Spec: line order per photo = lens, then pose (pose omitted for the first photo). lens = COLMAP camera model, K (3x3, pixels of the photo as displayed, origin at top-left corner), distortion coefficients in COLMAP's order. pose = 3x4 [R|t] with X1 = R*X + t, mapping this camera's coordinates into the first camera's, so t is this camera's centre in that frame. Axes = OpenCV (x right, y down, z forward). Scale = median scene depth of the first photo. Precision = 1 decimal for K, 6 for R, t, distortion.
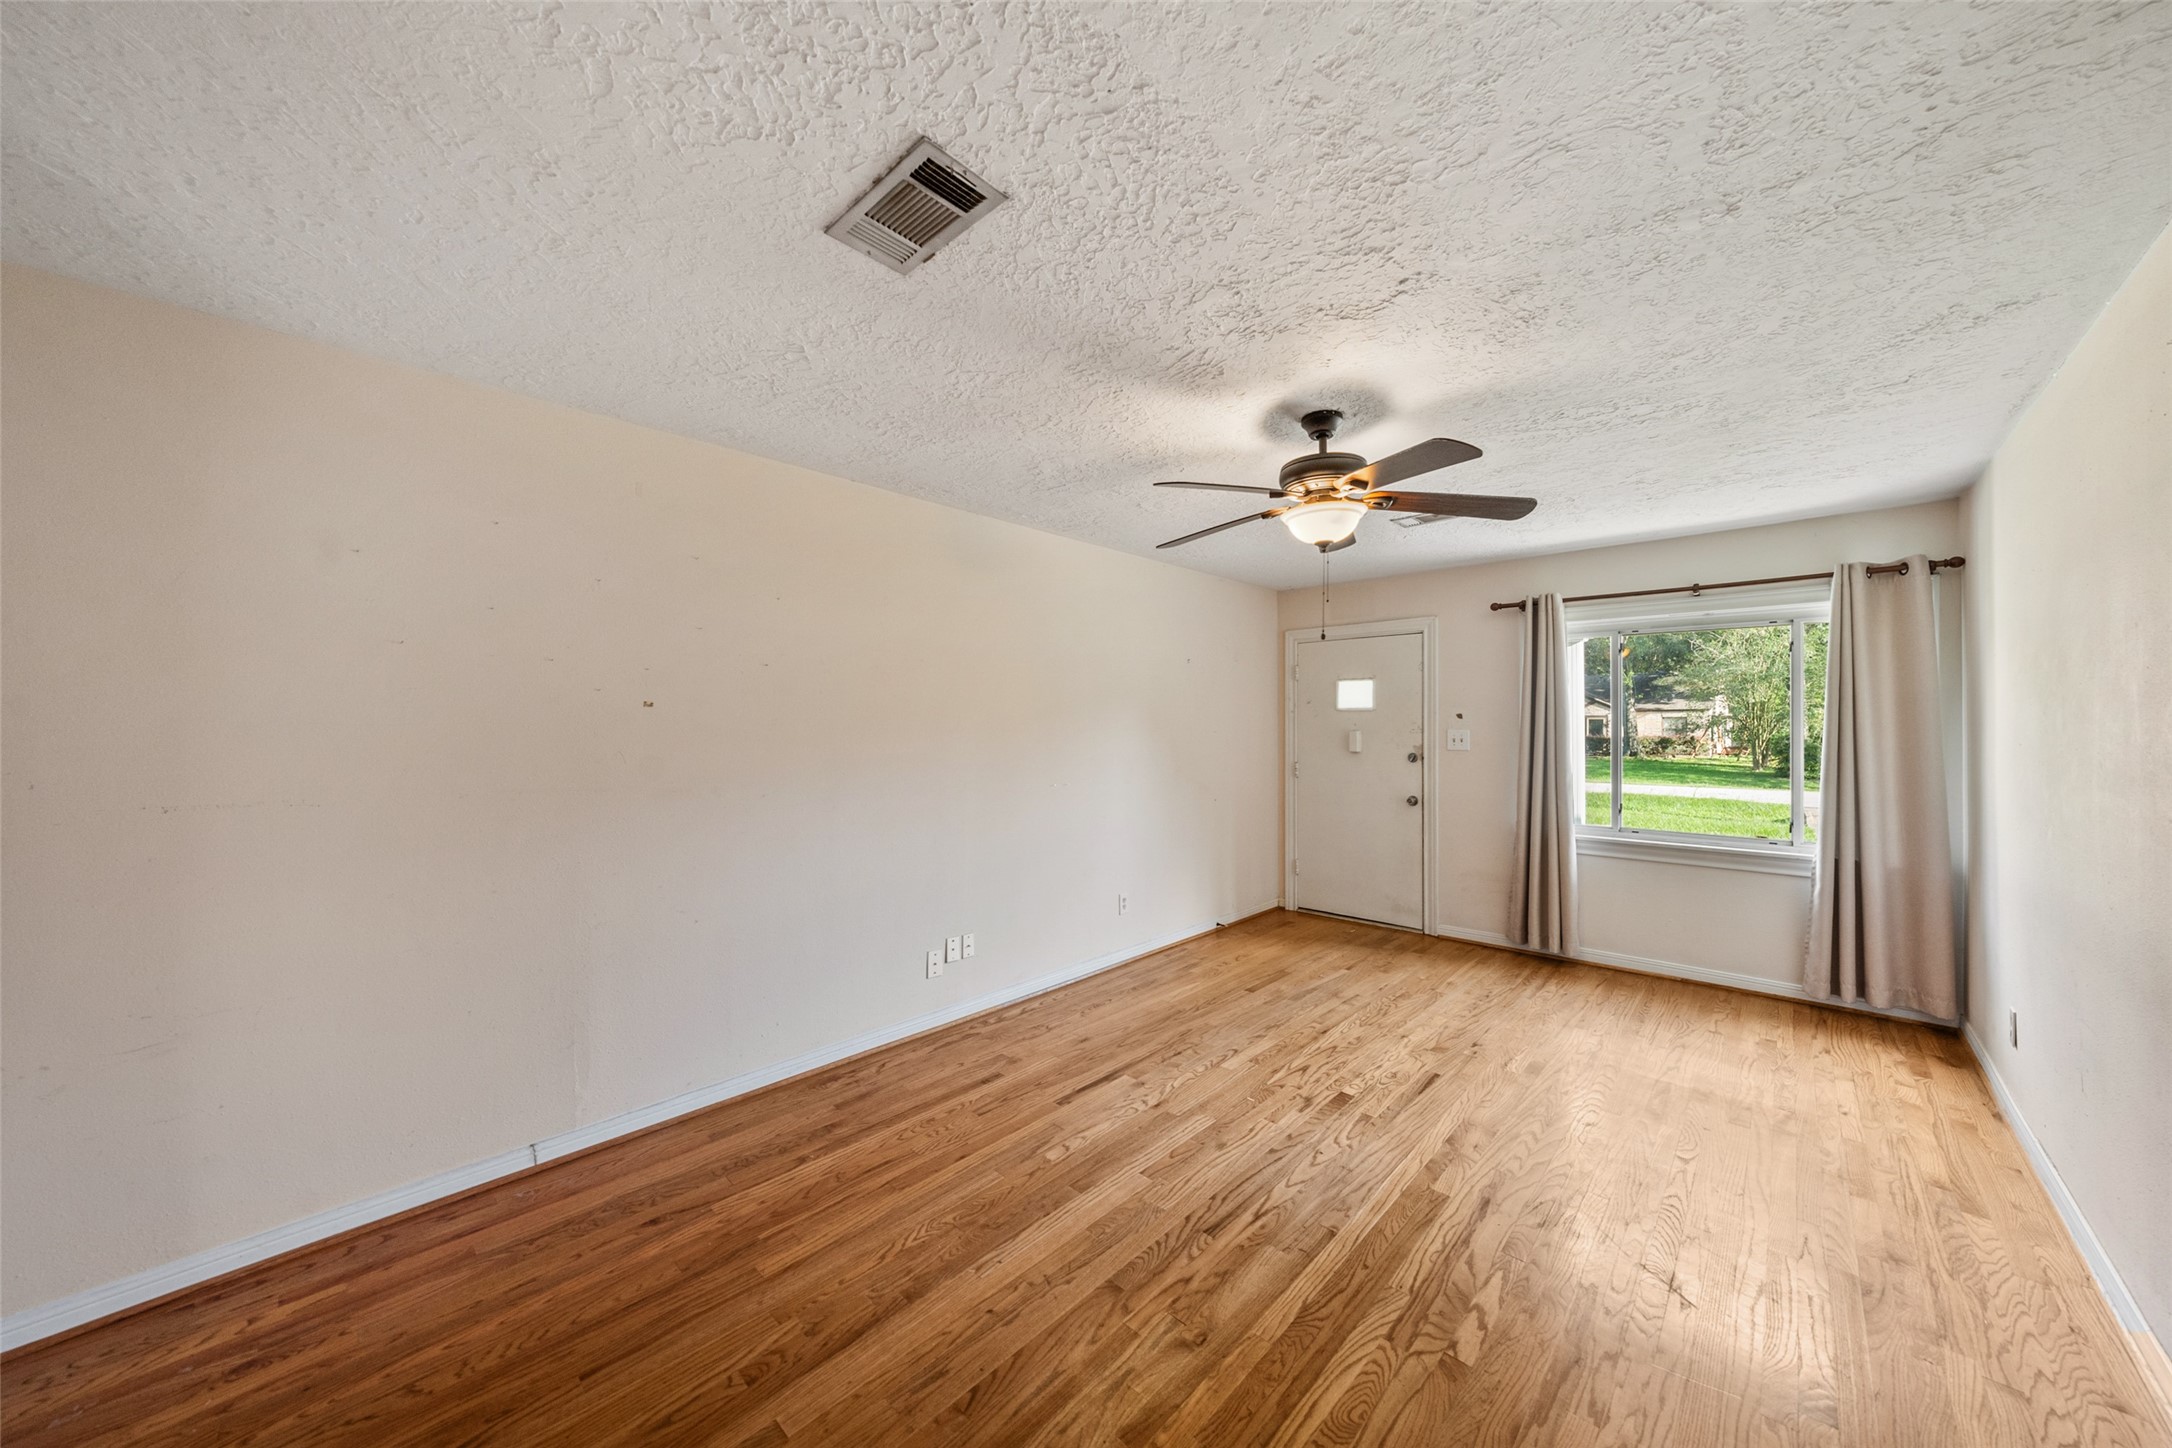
lens RADIAL K [[744.6, 0, 1082.1], [0, 744.6, 723.4], [0, 0, 1]] dist [-0.001411, -0.000028]
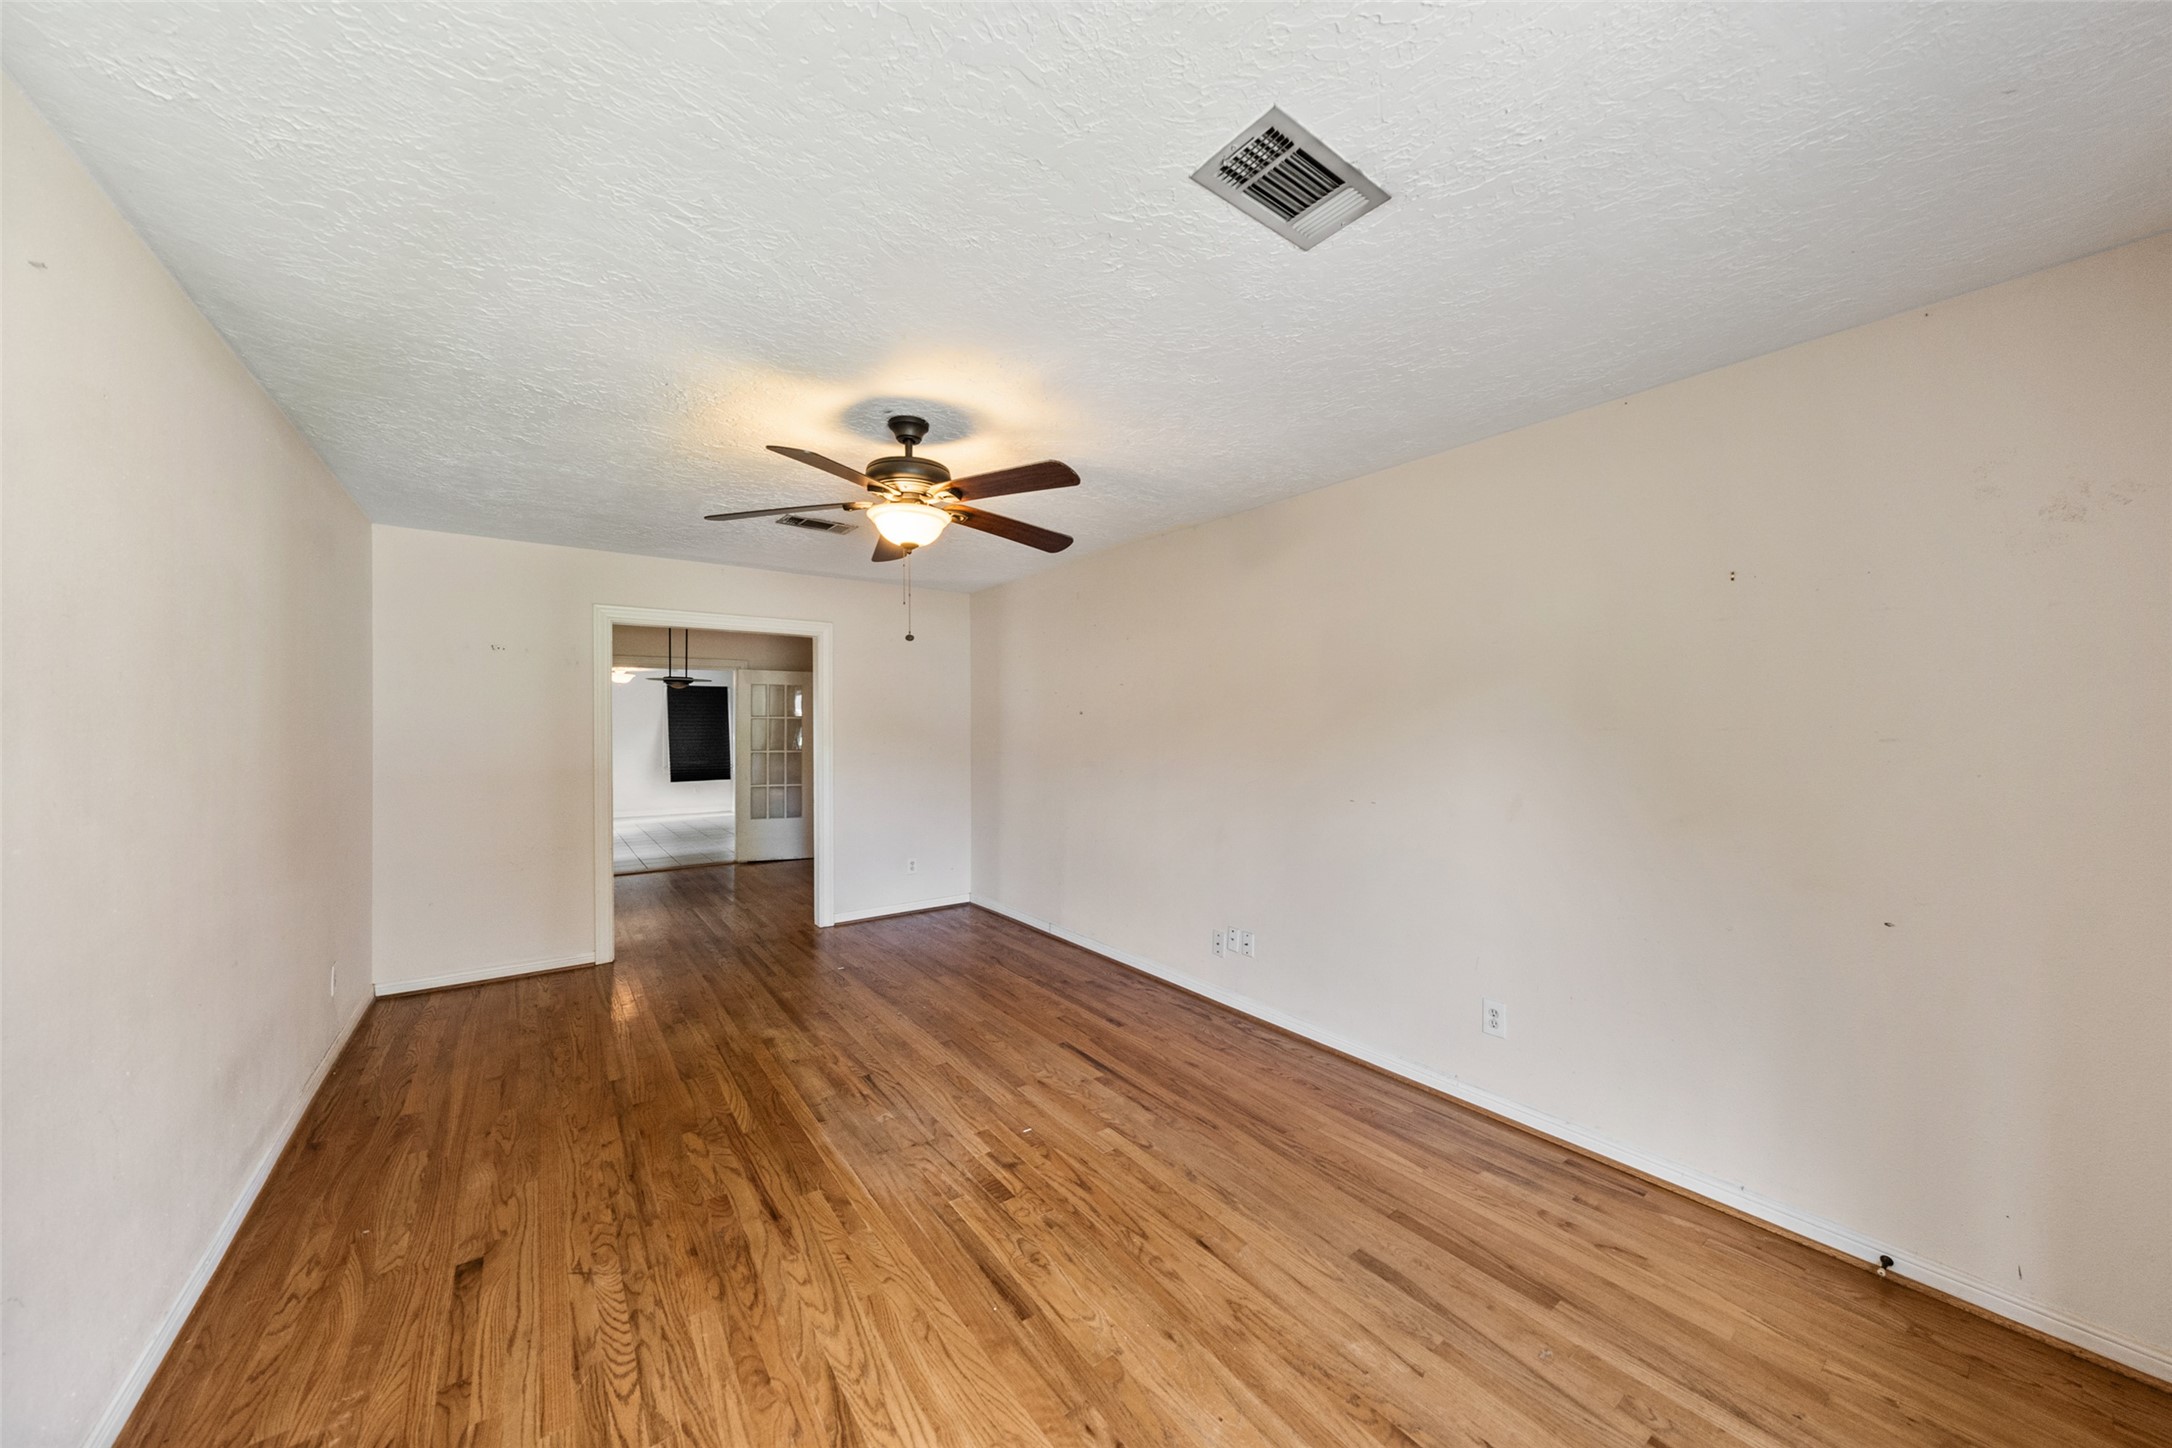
lens RADIAL K [[744.6, 0, 1082.1], [0, 744.6, 723.4], [0, 0, 1]] dist [-0.001411, -0.000028]
pose [[-0.171803, -0.000477, -0.985131, 1.046233], [0.005155, 0.999986, -0.001384, 0.002249], [0.985118, -0.005316, -0.171798, 1.144107]]
